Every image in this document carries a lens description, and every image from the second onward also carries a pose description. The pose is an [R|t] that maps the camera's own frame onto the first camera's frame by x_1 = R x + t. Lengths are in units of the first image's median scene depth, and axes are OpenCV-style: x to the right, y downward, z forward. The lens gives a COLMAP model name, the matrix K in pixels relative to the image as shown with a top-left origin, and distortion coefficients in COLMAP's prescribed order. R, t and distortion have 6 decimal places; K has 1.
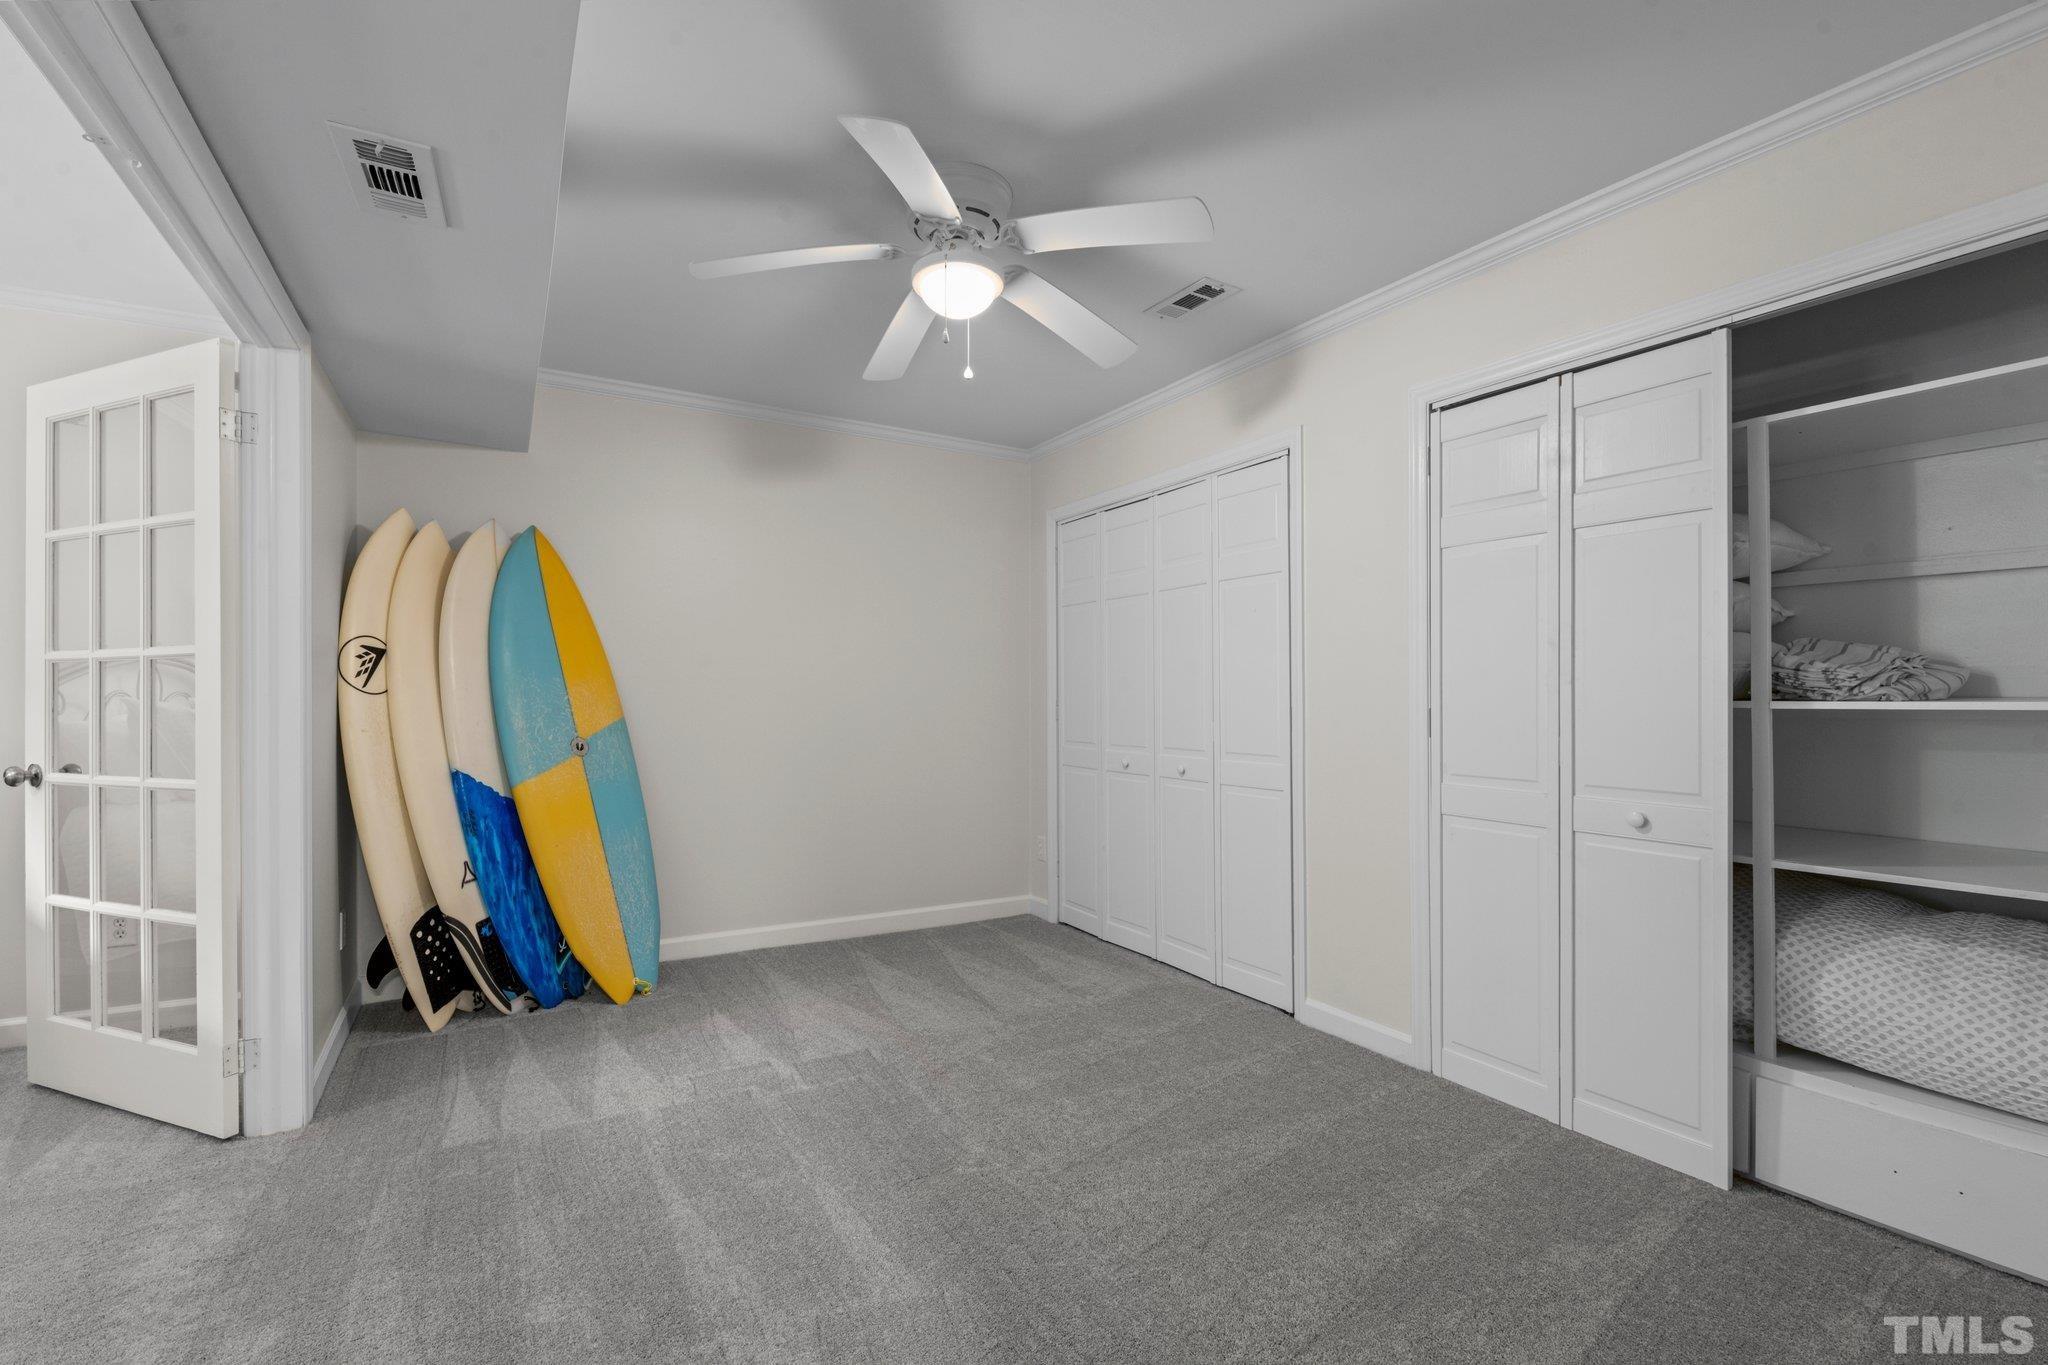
lens RADIAL K [[892.7, 0, 1024.4], [0, 892.7, 686.4], [0, 0, 1]] dist [0.006308, -0.007775]
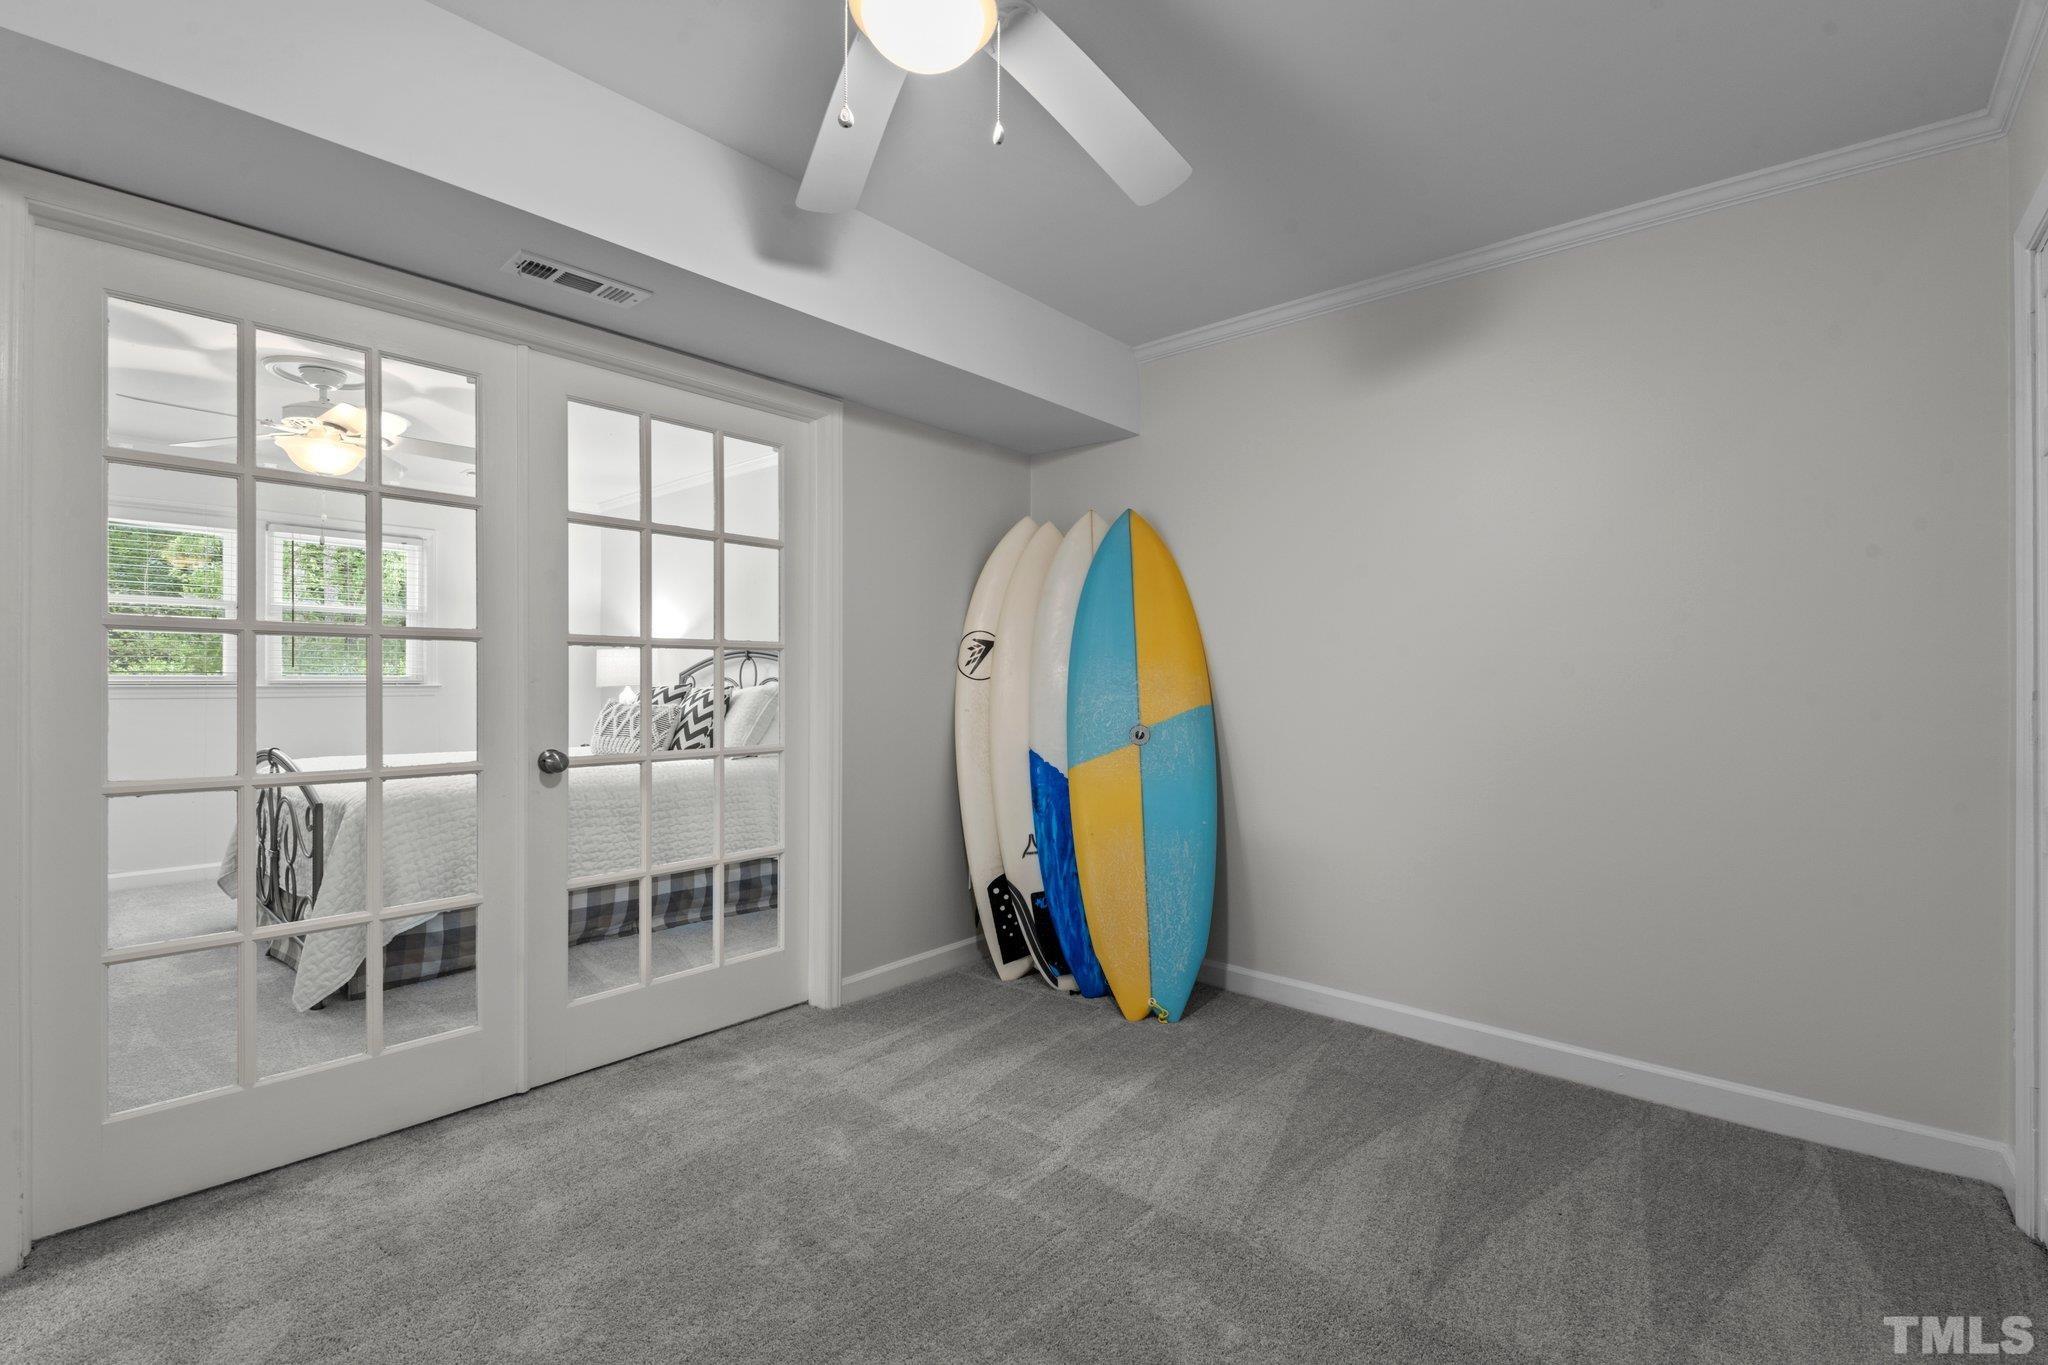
lens RADIAL K [[892.7, 0, 1018.3], [0, 892.7, 685.6], [0, 0, 1]] dist [0.006308, -0.007775]
pose [[0.323216, 0.000500, -0.946325, 0.392097], [0.005994, 0.999979, 0.002576, 0.013178], [0.946306, -0.006505, 0.323206, 0.638648]]
